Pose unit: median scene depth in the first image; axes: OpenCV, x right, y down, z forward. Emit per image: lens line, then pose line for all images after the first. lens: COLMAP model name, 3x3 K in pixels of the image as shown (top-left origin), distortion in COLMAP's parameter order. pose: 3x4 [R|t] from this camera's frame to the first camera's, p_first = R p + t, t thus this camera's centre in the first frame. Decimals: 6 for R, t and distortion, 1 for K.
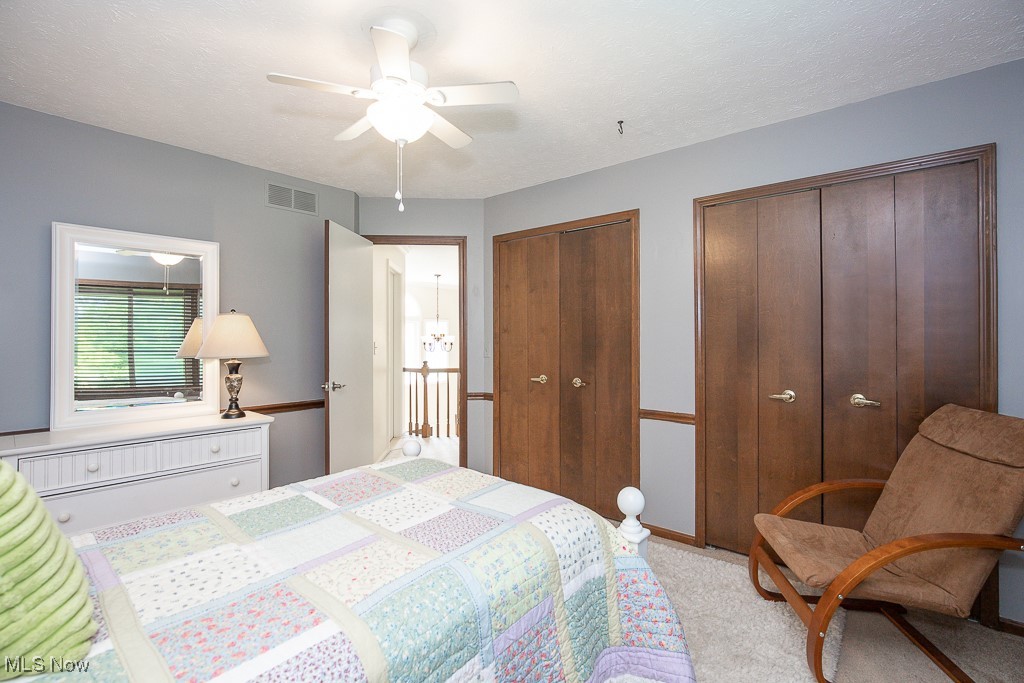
lens RADIAL K [[479.5, 0, 509.9], [0, 479.5, 338.0], [0, 0, 1]] dist [-0.000120, -0.000434]
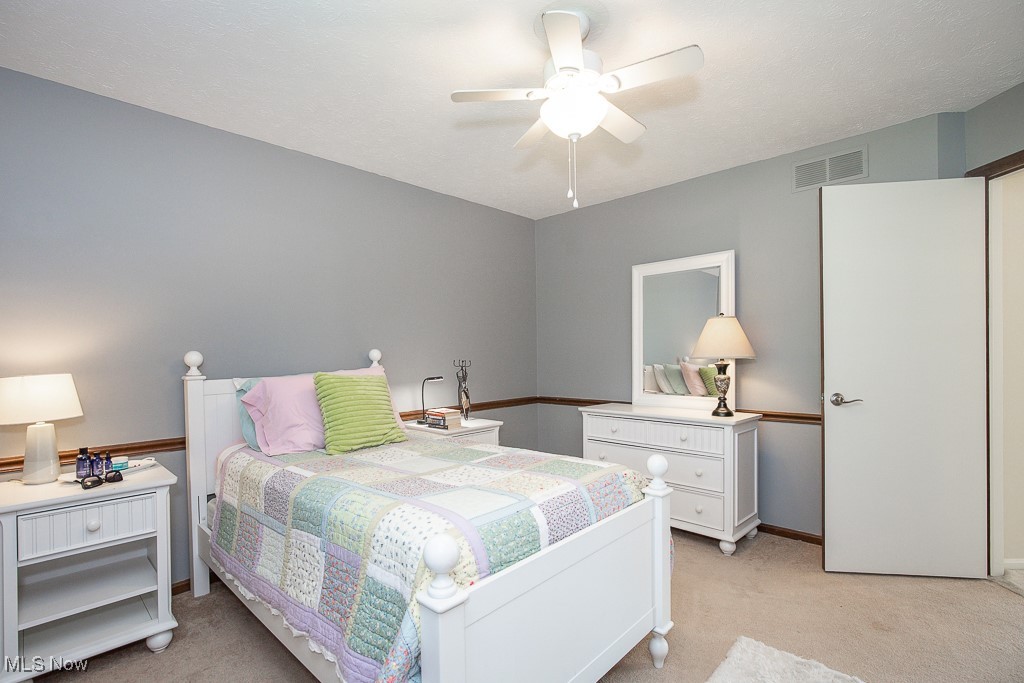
lens RADIAL K [[479.5, 0, 504.5], [0, 479.5, 359.1], [0, 0, 1]] dist [-0.000120, -0.000434]
pose [[-0.073590, 0.014584, -0.997182, 0.509163], [0.014365, 0.999805, 0.013562, 0.020748], [0.997185, -0.013327, -0.073785, 0.609138]]
